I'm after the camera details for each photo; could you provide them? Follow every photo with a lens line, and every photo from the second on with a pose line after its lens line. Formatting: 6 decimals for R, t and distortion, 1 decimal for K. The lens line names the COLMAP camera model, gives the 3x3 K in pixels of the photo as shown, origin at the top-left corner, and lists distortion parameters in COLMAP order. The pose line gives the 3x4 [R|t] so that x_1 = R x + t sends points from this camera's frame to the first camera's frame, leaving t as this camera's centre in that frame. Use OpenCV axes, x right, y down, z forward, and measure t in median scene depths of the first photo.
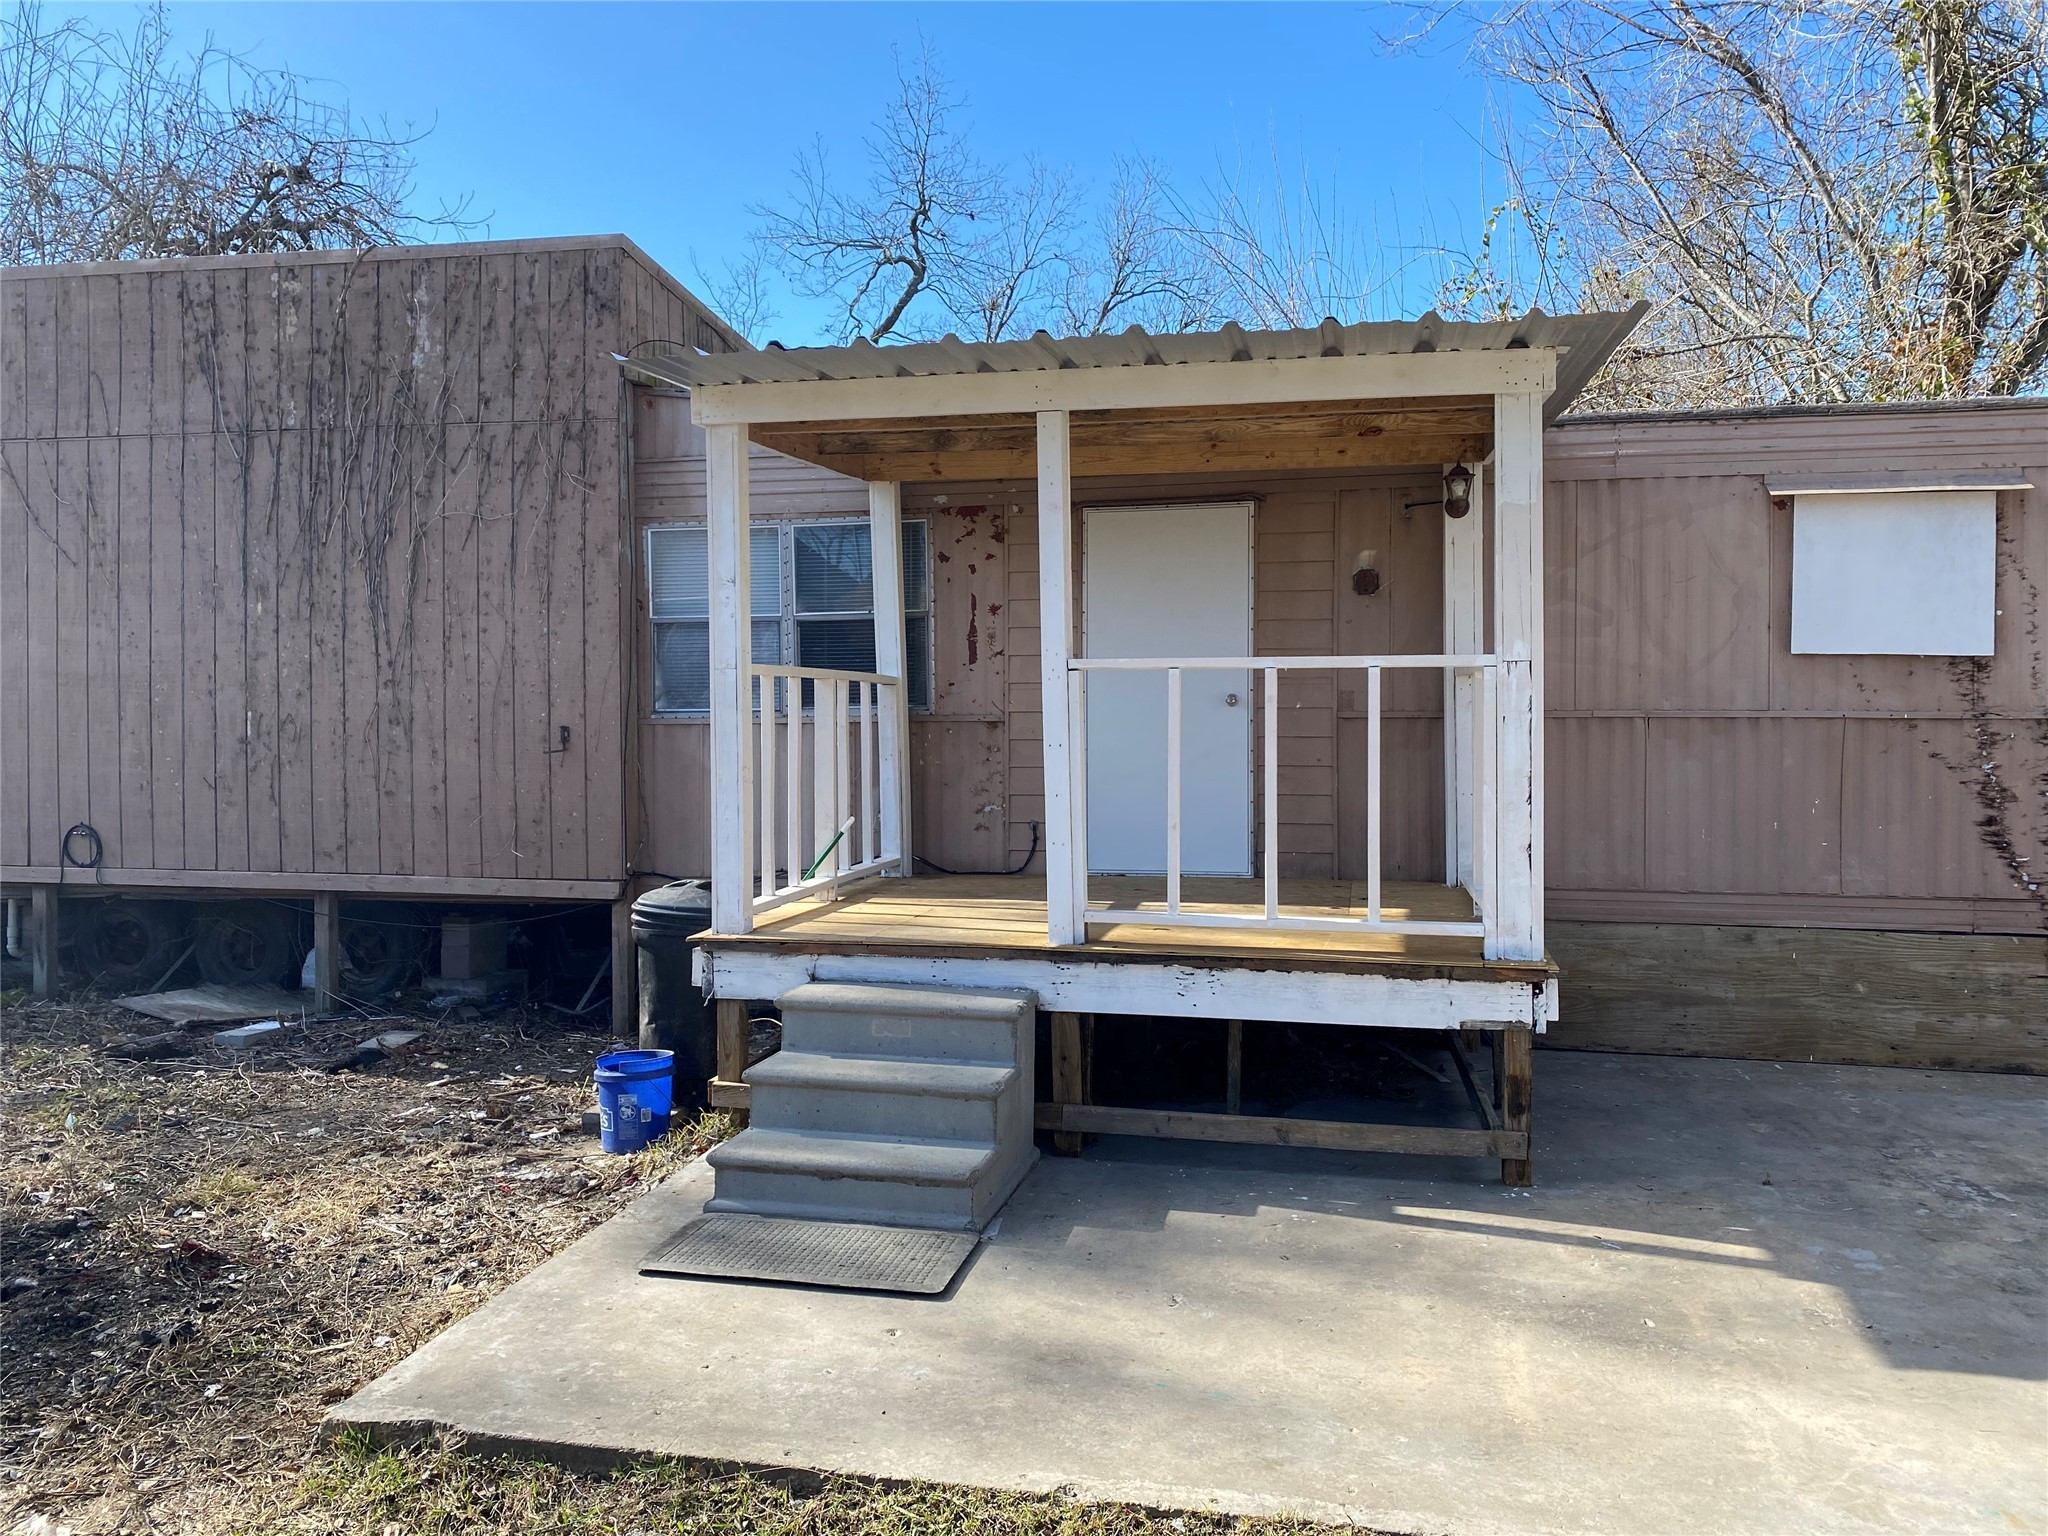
lens RADIAL K [[1564.9, 0, 1024.0], [0, 1564.9, 768.0], [0, 0, 1]] dist [-0.007645, -0.007535]
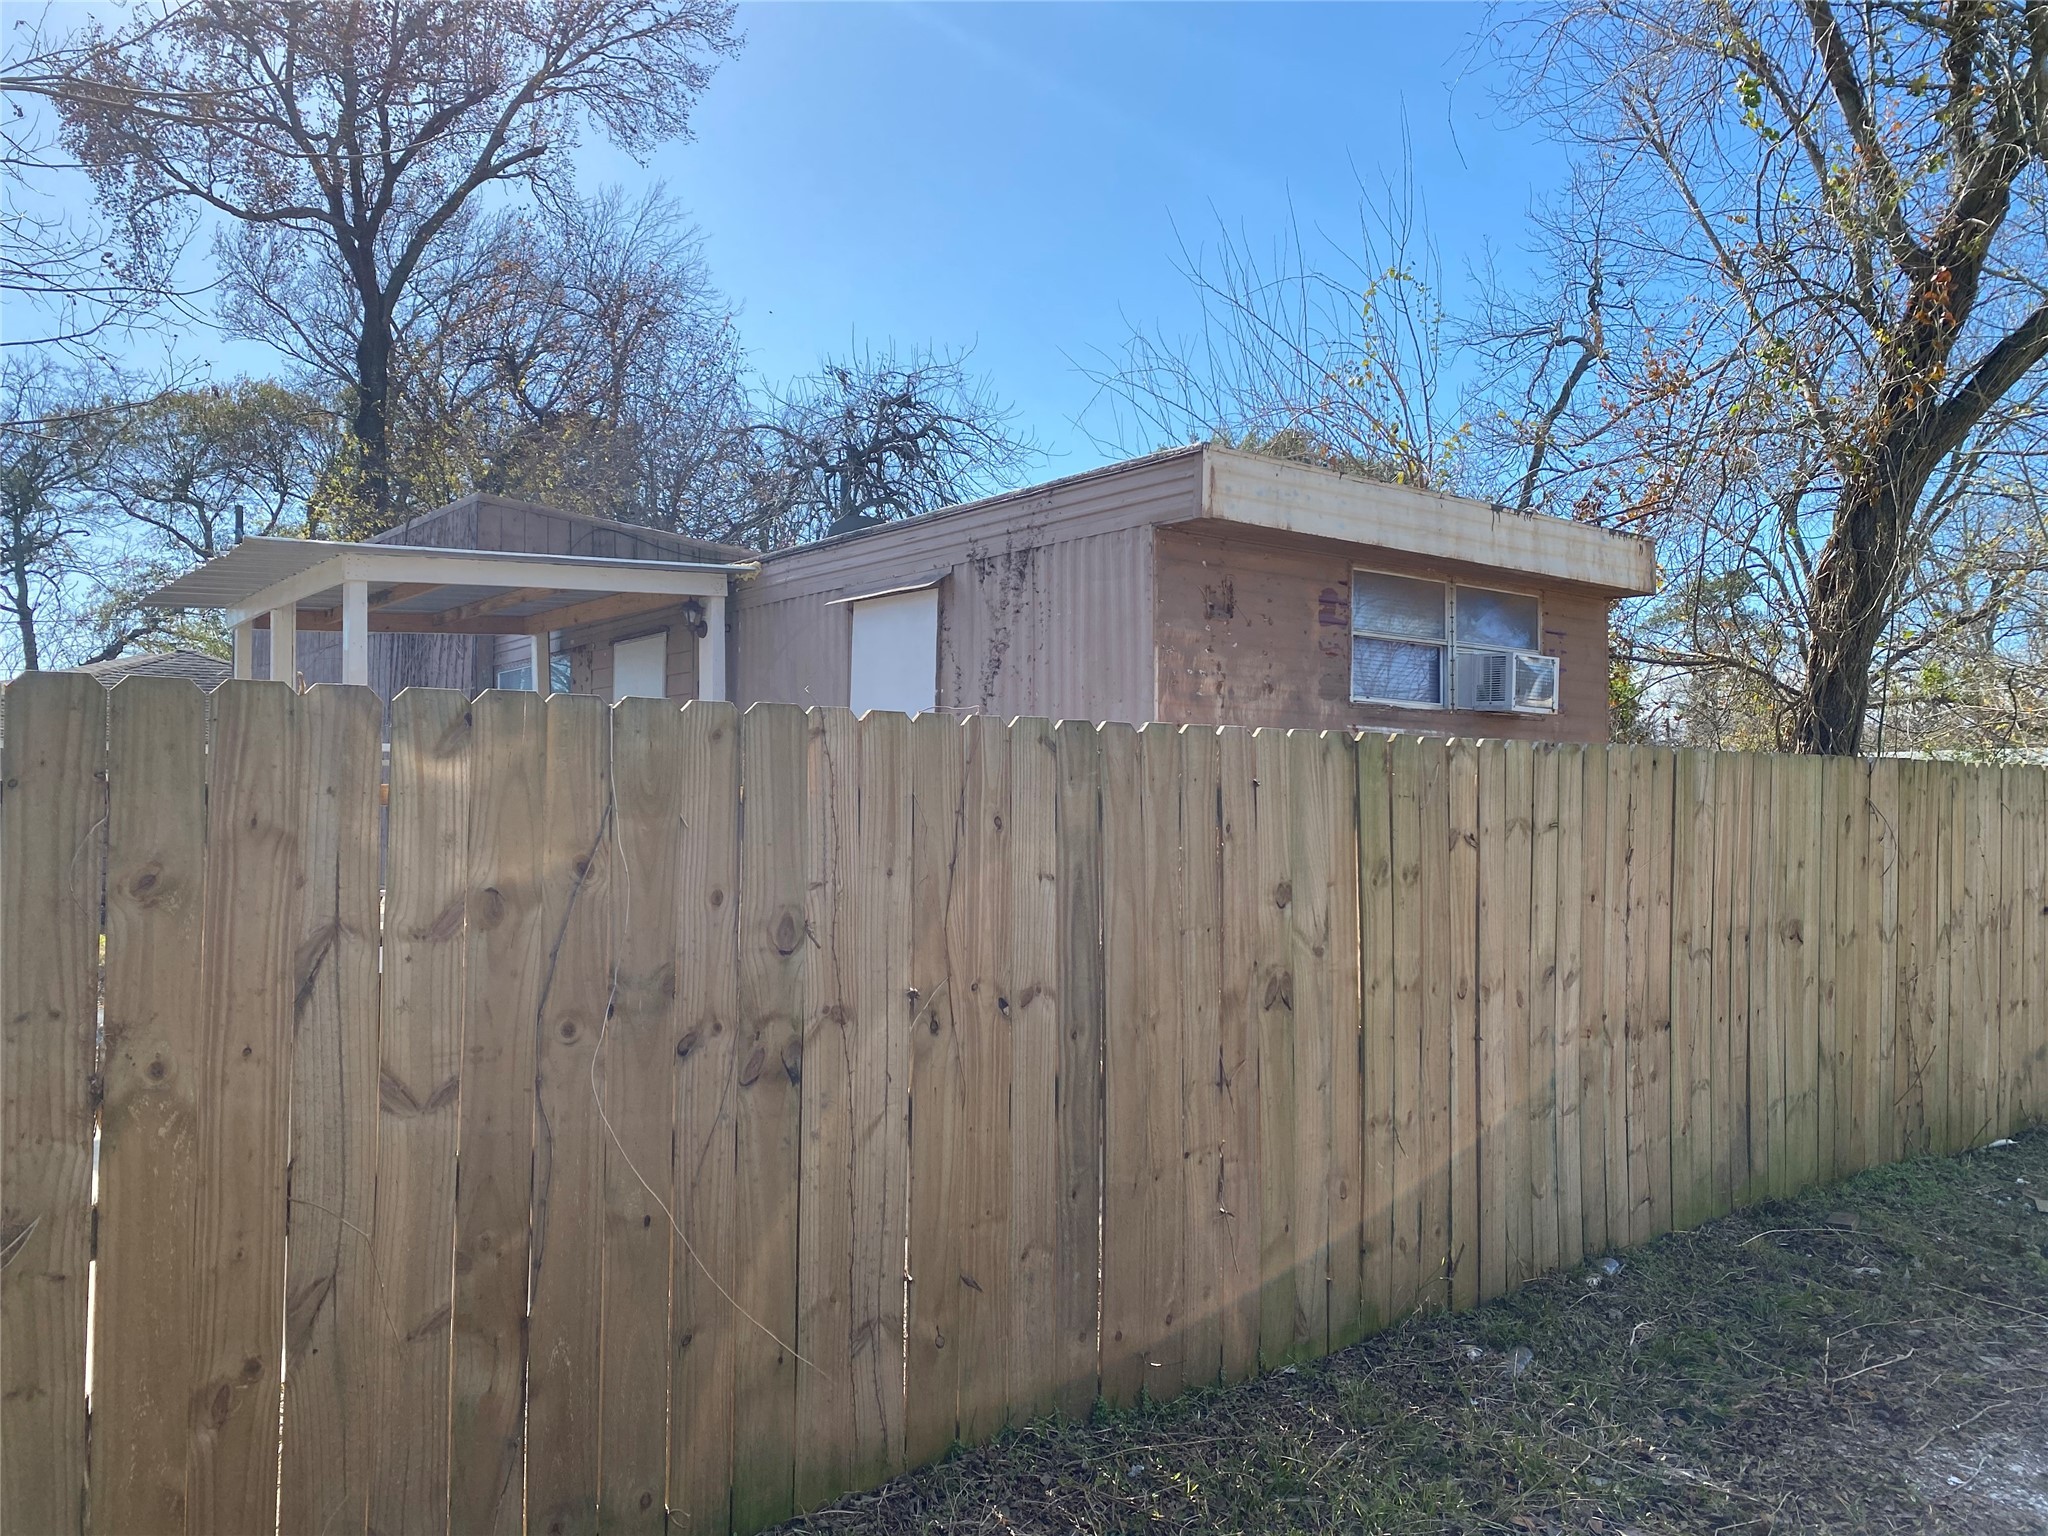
lens RADIAL K [[1565.8, 0, 1024.9], [0, 1565.8, 756.2], [0, 0, 1]] dist [0.034644, -0.030426]
pose [[0.770985, -0.018895, -0.636572, 1.405384], [-0.022372, 0.998139, -0.056724, 0.014406], [0.636460, 0.057974, 0.769128, 0.137776]]
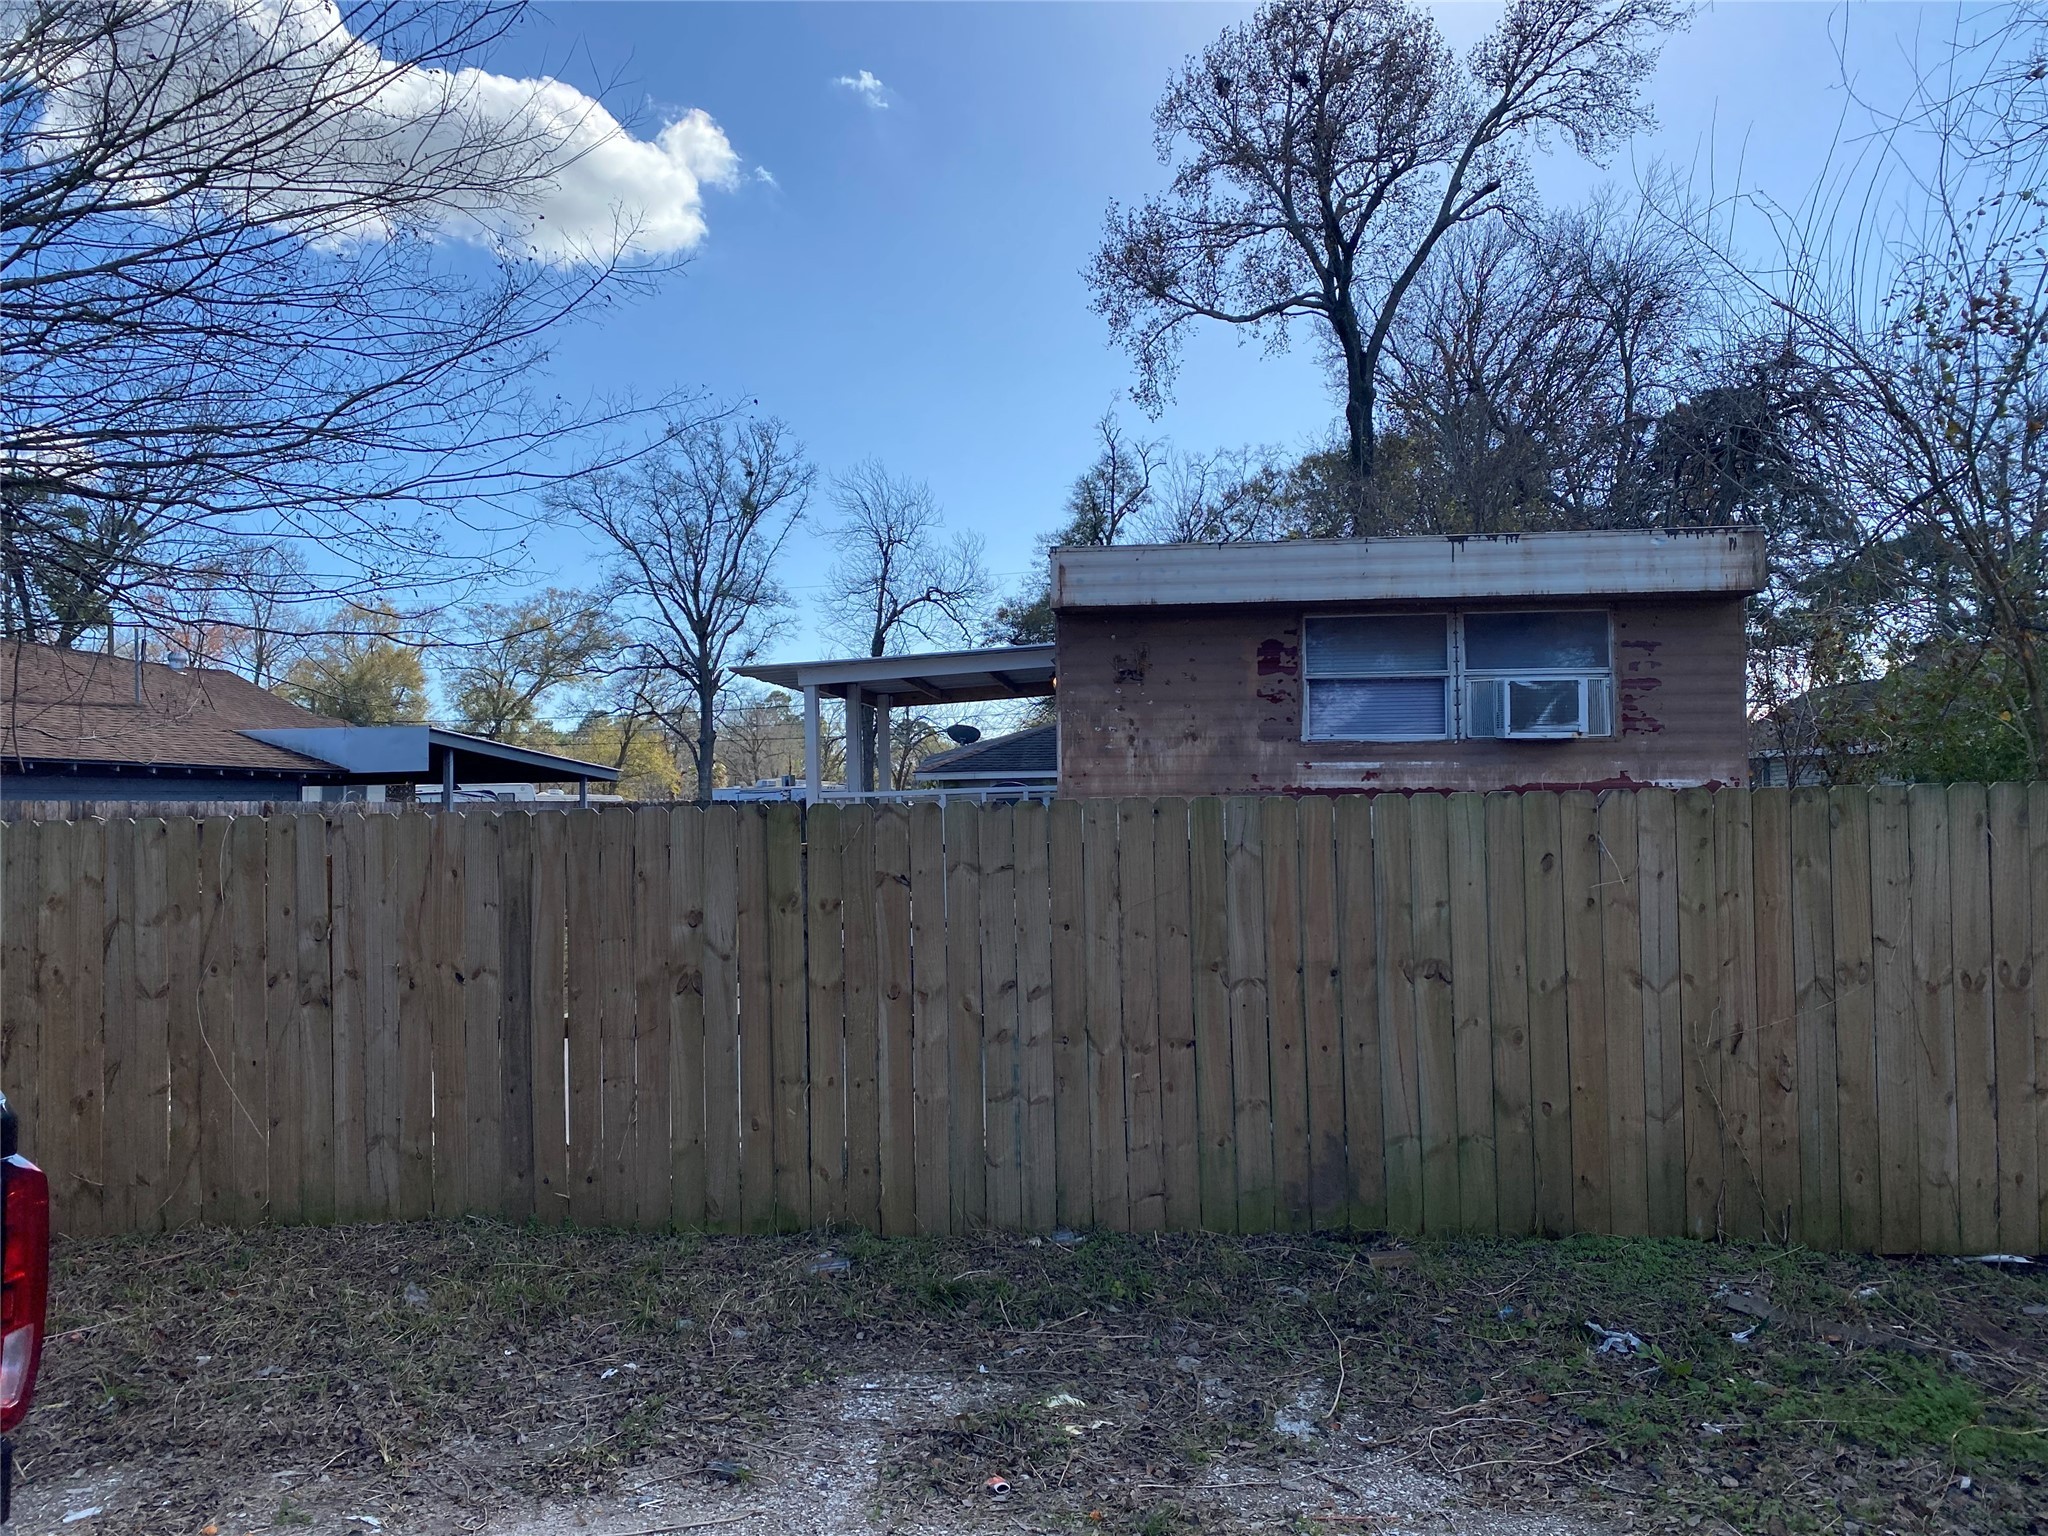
lens RADIAL K [[1564.9, 0, 1024.0], [0, 1564.9, 768.0], [0, 0, 1]] dist [-0.007645, -0.007535]
pose [[0.121386, -0.029603, -0.992164, 2.036635], [-0.011450, 0.999447, -0.031221, -0.031023], [0.992539, 0.015150, 0.120980, 0.772906]]
